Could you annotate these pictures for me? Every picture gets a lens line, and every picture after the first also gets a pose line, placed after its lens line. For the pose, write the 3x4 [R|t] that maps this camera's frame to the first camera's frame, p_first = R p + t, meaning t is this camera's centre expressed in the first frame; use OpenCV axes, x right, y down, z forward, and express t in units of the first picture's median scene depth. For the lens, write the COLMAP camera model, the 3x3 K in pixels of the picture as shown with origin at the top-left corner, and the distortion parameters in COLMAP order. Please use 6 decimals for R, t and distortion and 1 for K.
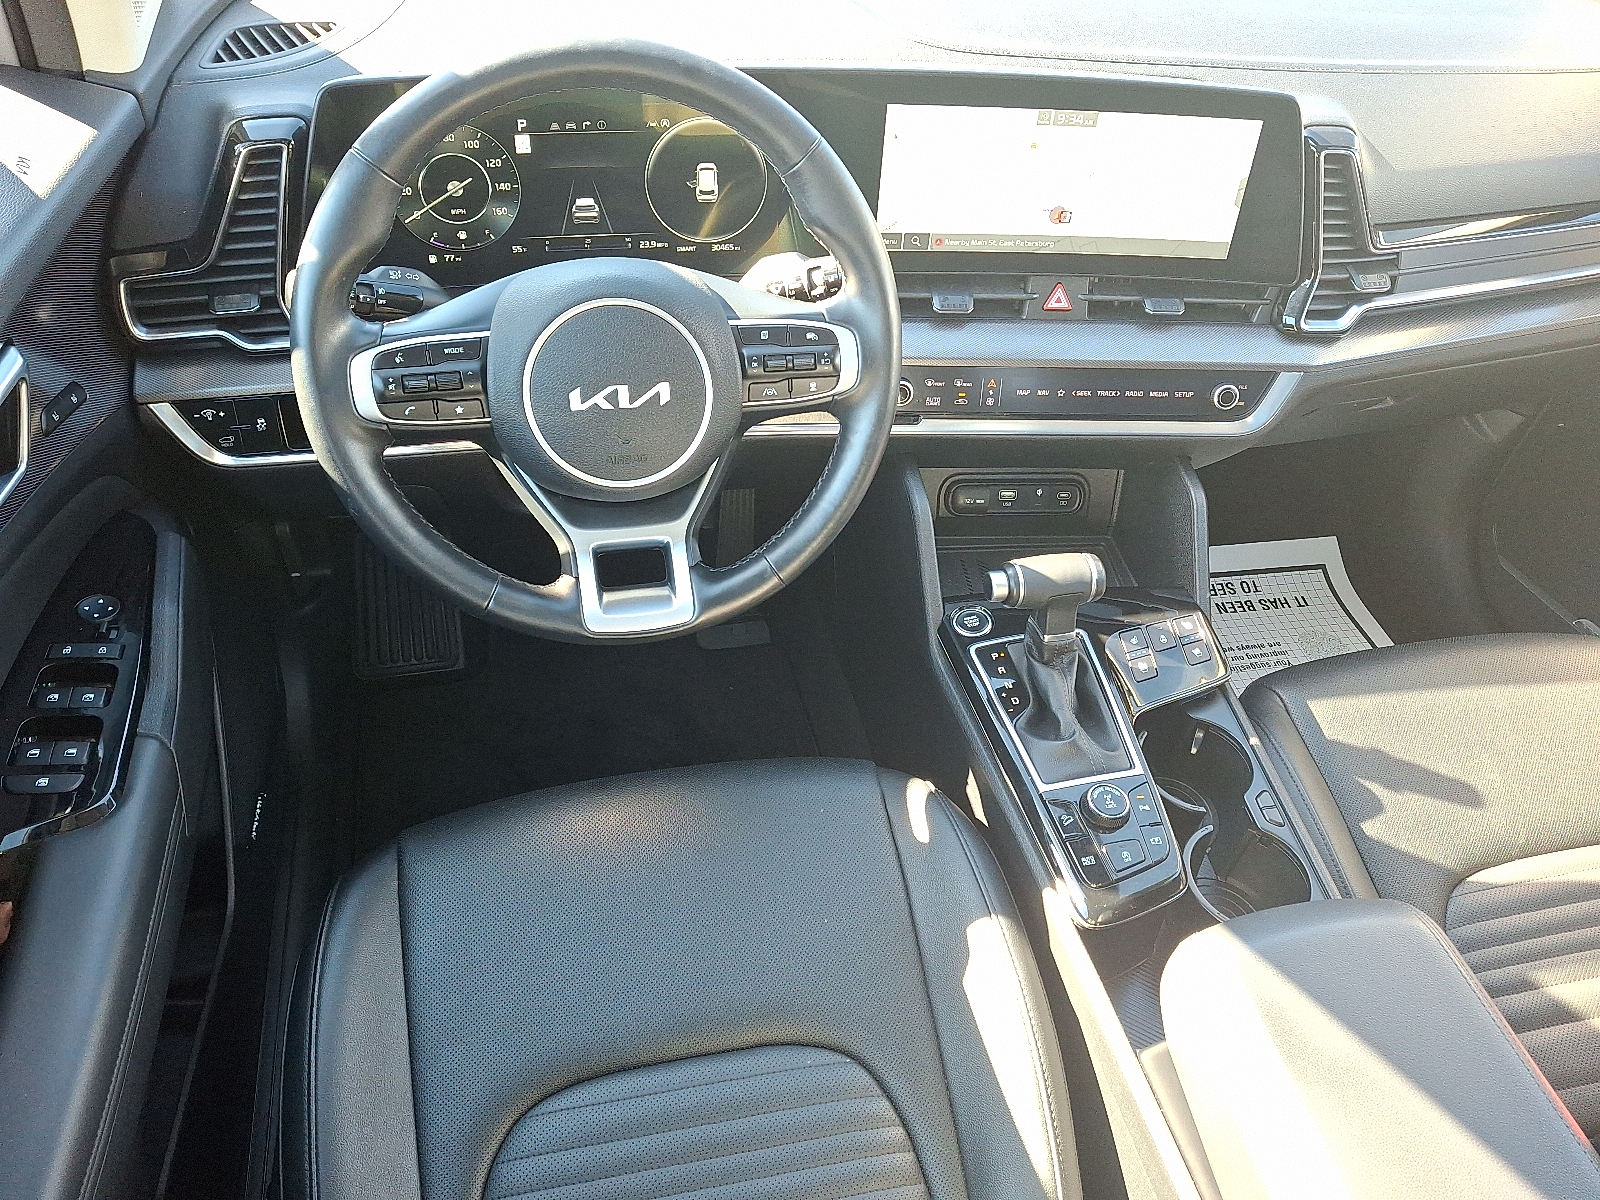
lens RADIAL K [[1197.1, 0, 800.0], [0, 1197.1, 600.0], [0, 0, 1]] dist [0.133165, -0.255327]
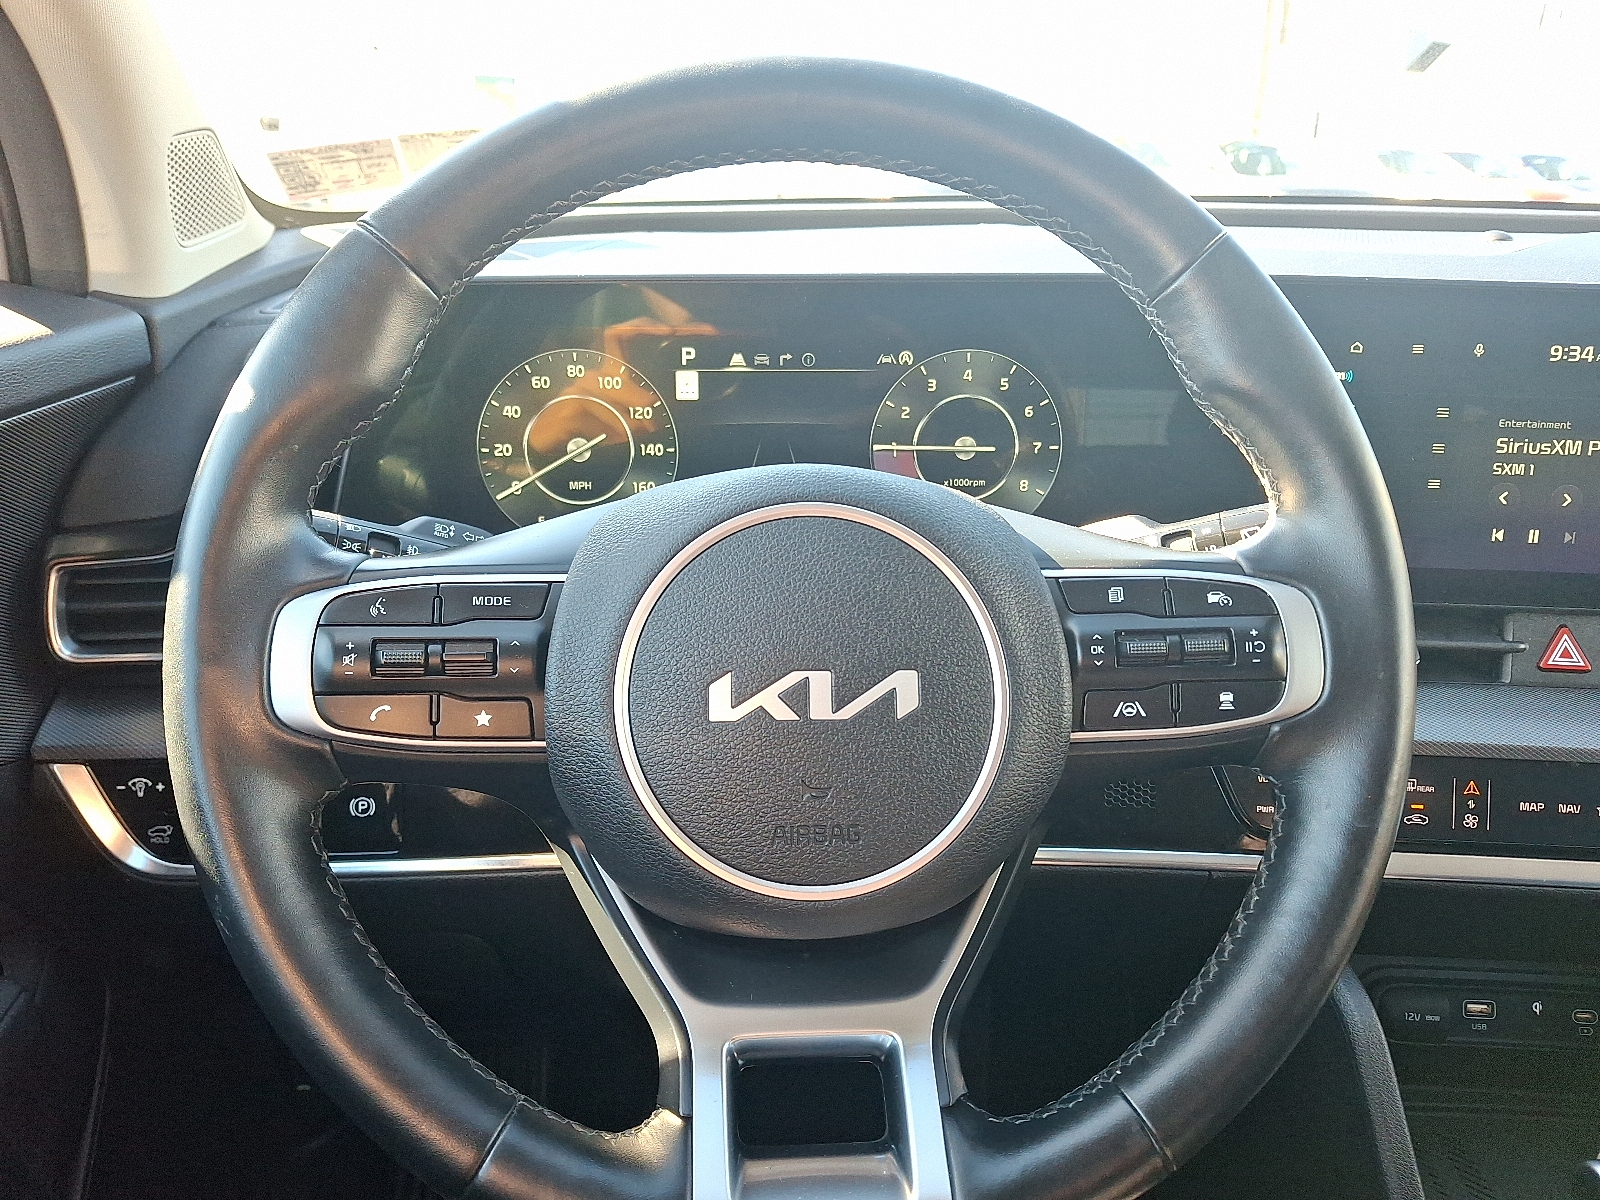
lens RADIAL K [[1197.1, 0, 800.0], [0, 1197.1, 600.0], [0, 0, 1]] dist [0.133165, -0.255327]
pose [[0.988979, 0.003041, -0.148024, -0.073377], [-0.064604, 0.908450, -0.412970, -0.008446], [0.133217, 0.417982, 0.898635, 0.483159]]
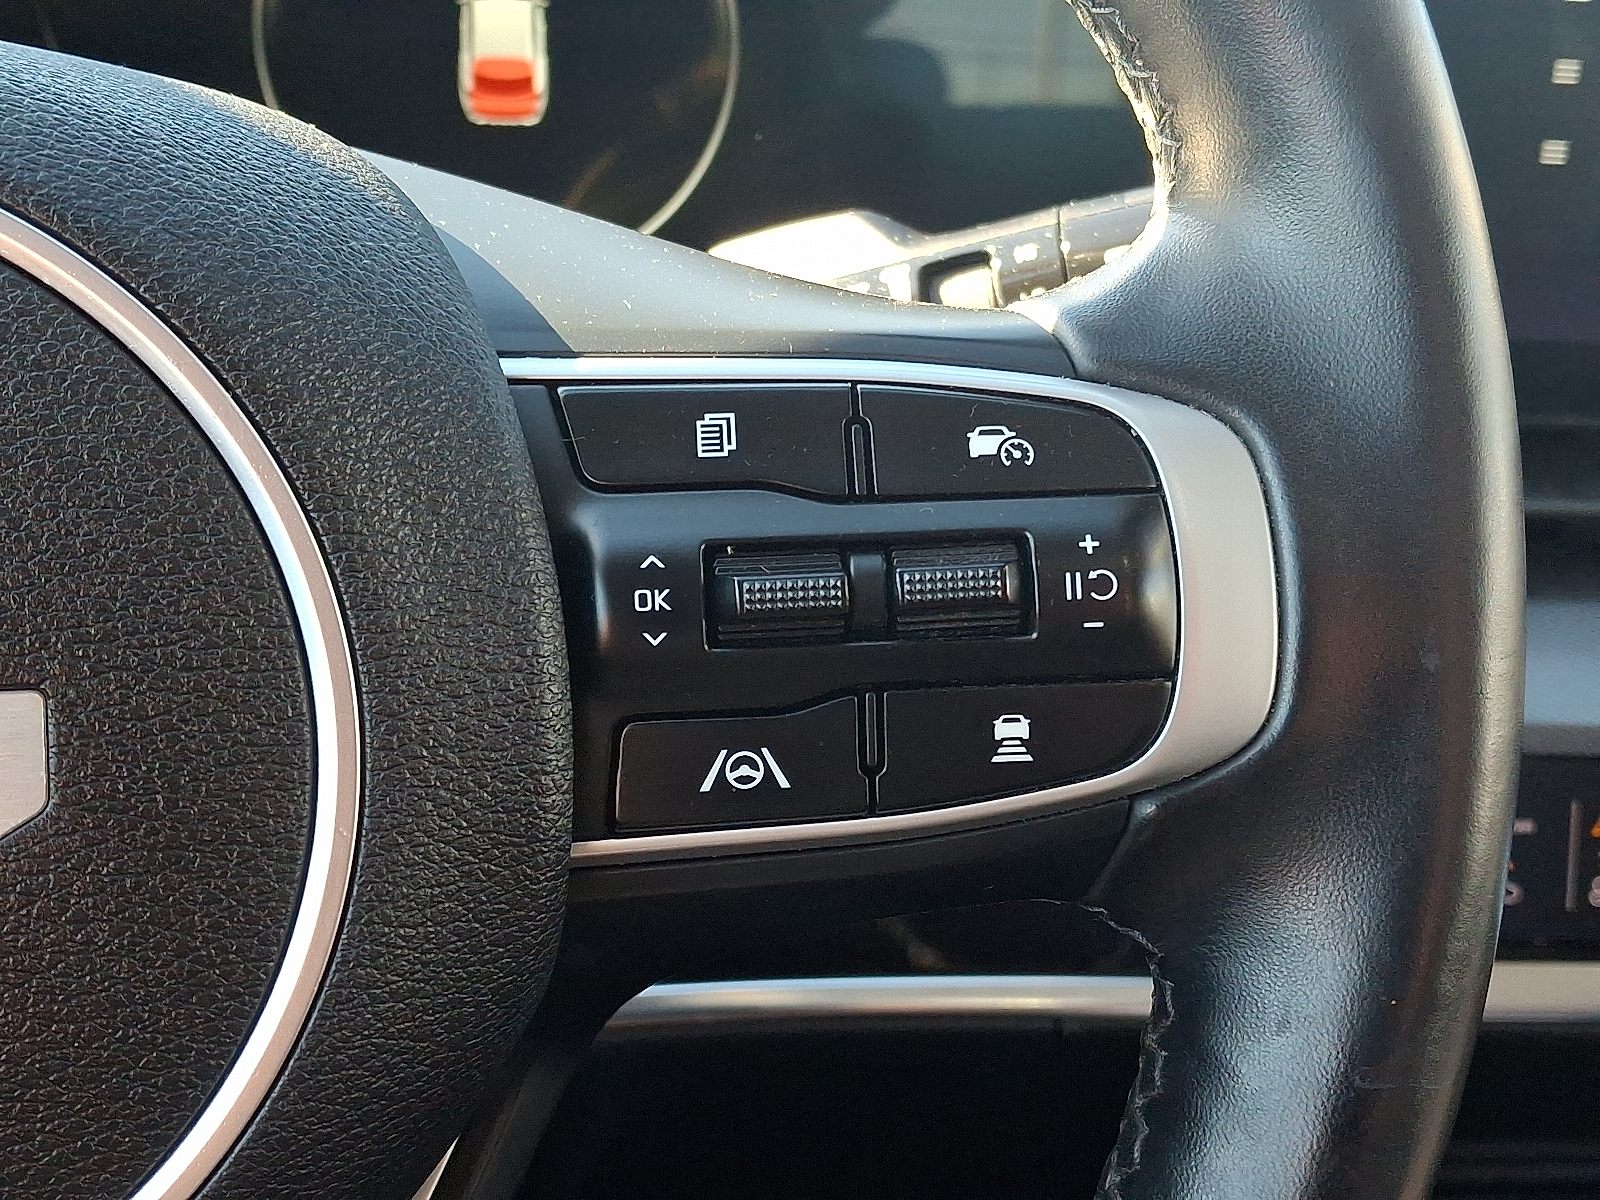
lens RADIAL K [[2044.1, 0, 800.0], [0, 2044.1, 600.0], [0, 0, 1]] dist [0.305624, -0.764037]
pose [[0.999960, 0.000415, 0.008925, -0.017878], [0.002509, 0.945688, -0.325065, -0.093735], [-0.008576, 0.325074, 0.945650, 0.651697]]
